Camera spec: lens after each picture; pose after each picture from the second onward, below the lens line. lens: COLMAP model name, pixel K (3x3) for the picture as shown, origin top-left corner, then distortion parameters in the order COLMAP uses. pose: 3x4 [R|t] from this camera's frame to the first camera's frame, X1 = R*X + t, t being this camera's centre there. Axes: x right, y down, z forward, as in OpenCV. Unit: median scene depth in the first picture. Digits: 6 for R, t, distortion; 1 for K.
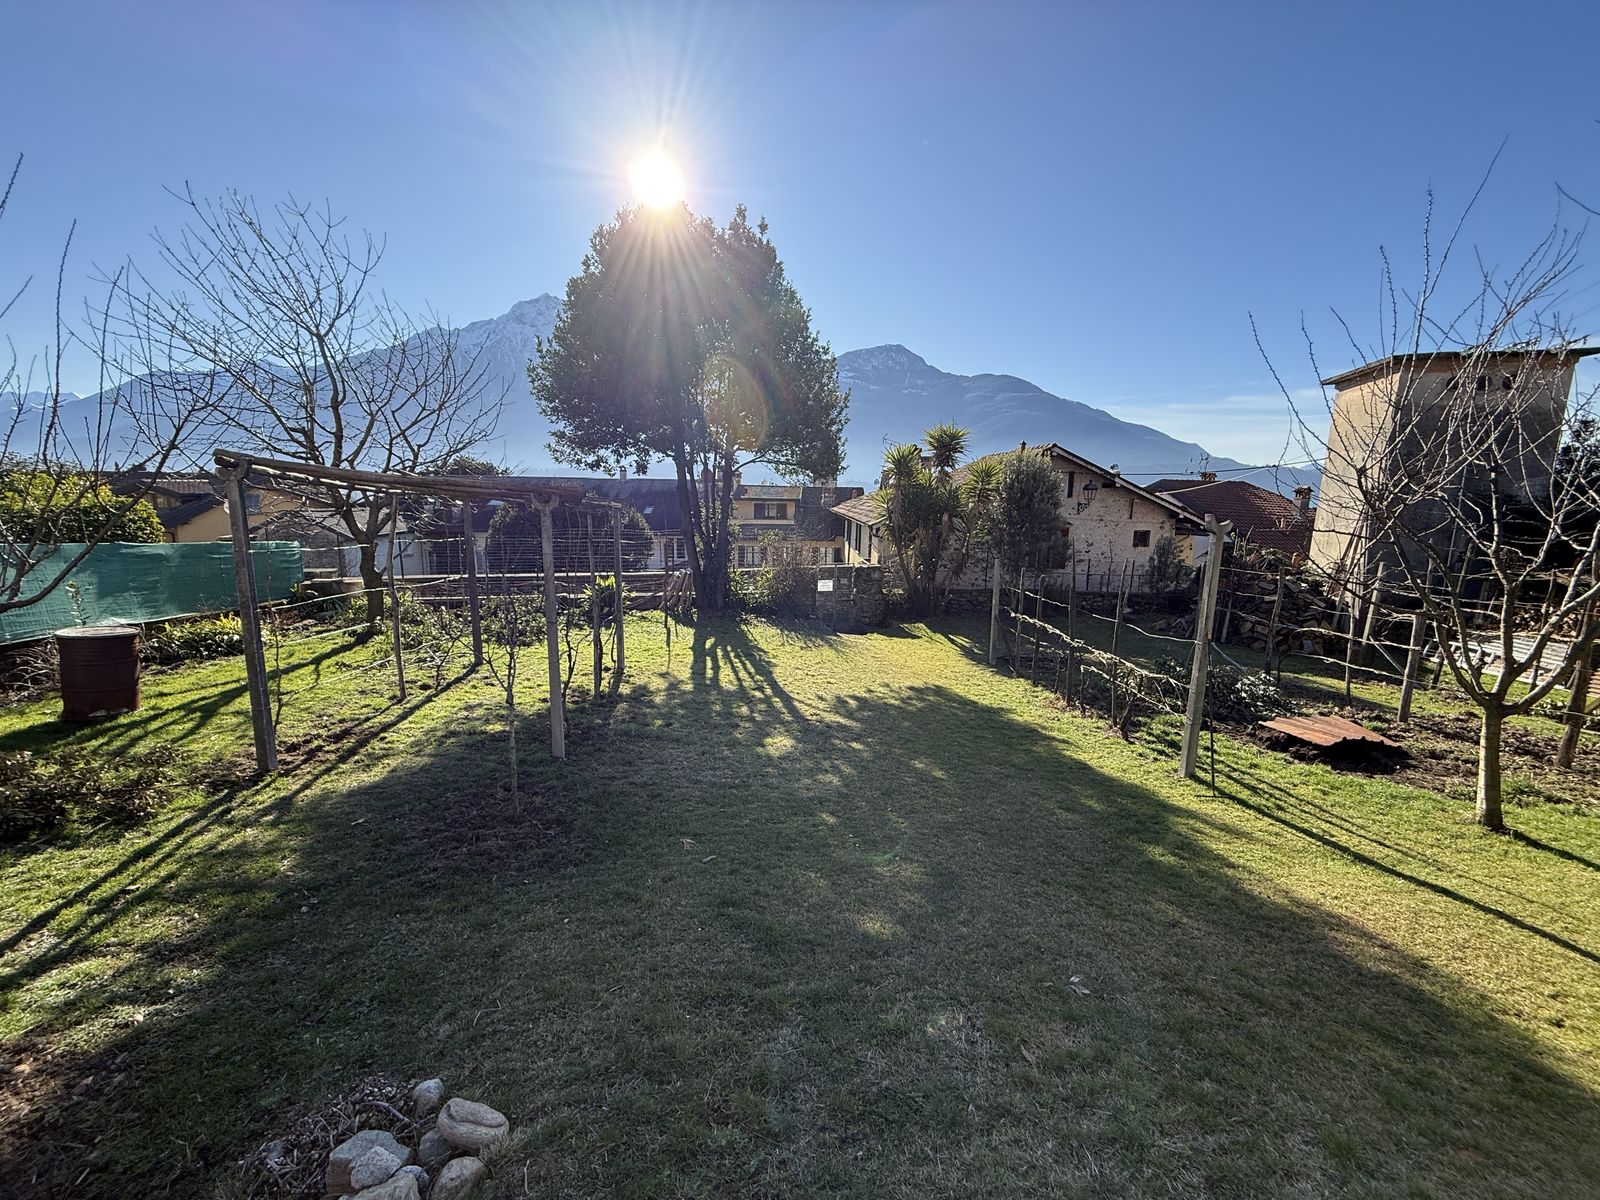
lens RADIAL K [[646.2, 0, 798.2], [0, 646.2, 600.0], [0, 0, 1]] dist [0.003734, -0.000856]
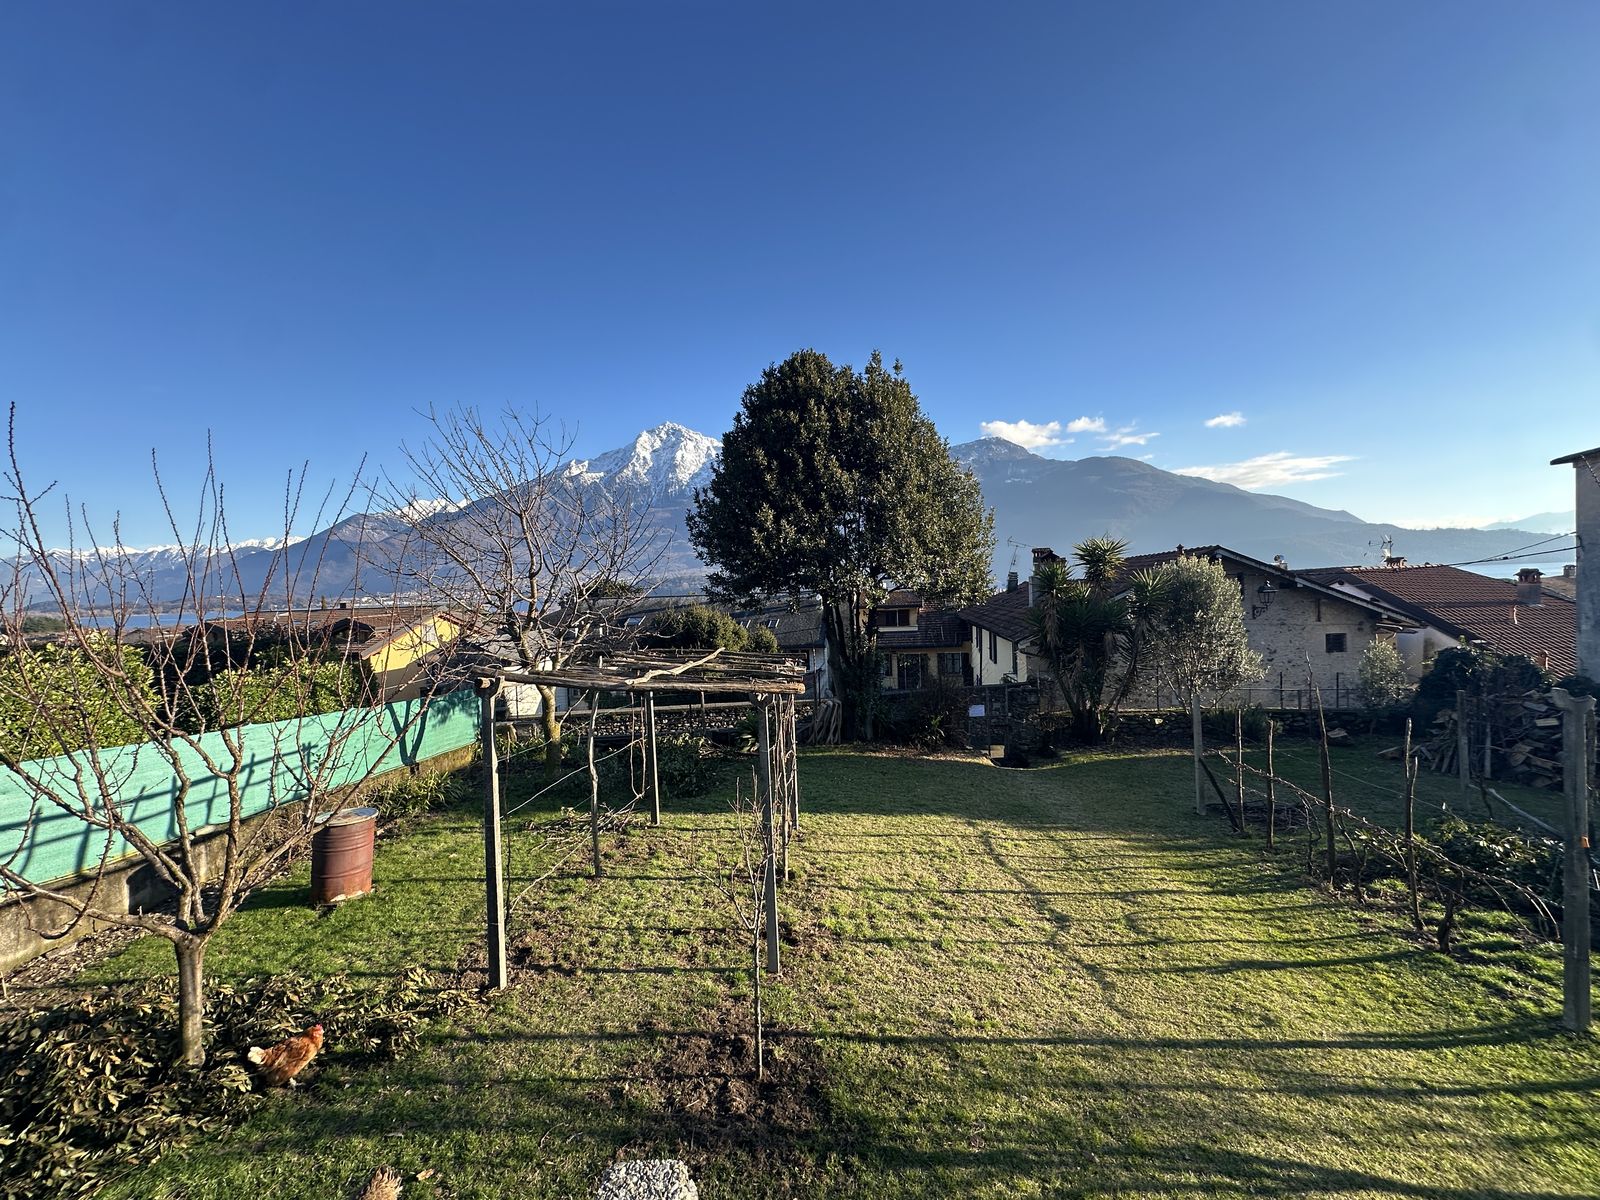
lens RADIAL K [[645.7, 0, 795.7], [0, 645.7, 596.4], [0, 0, 1]] dist [-0.000969, 0.000875]
pose [[0.984961, -0.049376, -0.165569, -0.069647], [0.023685, 0.987835, -0.153691, -0.061830], [0.171143, 0.147458, 0.974149, 0.014317]]
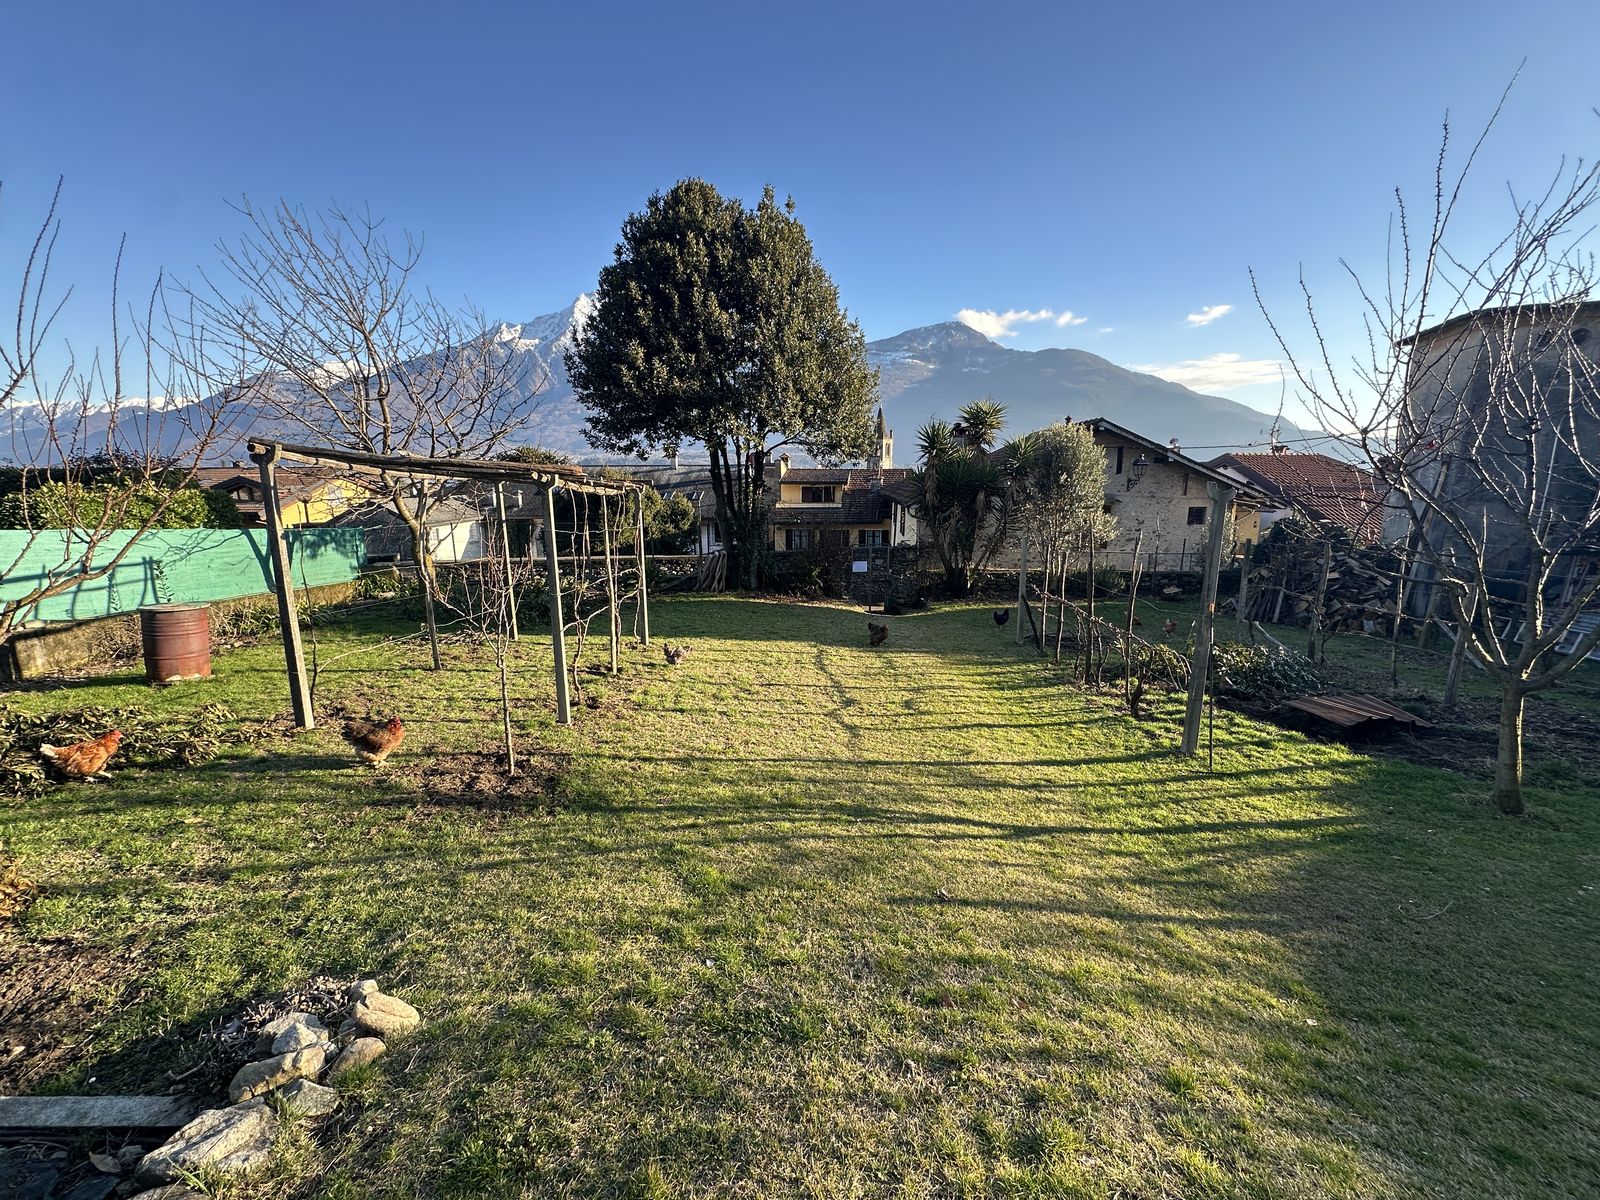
lens RADIAL K [[645.7, 0, 798.7], [0, 645.7, 602.3], [0, 0, 1]] dist [-0.000969, 0.000875]
pose [[0.995959, -0.001237, -0.089797, 0.047764], [0.003645, 0.999638, 0.026649, 0.008213], [0.089731, -0.026869, 0.995604, -0.007092]]
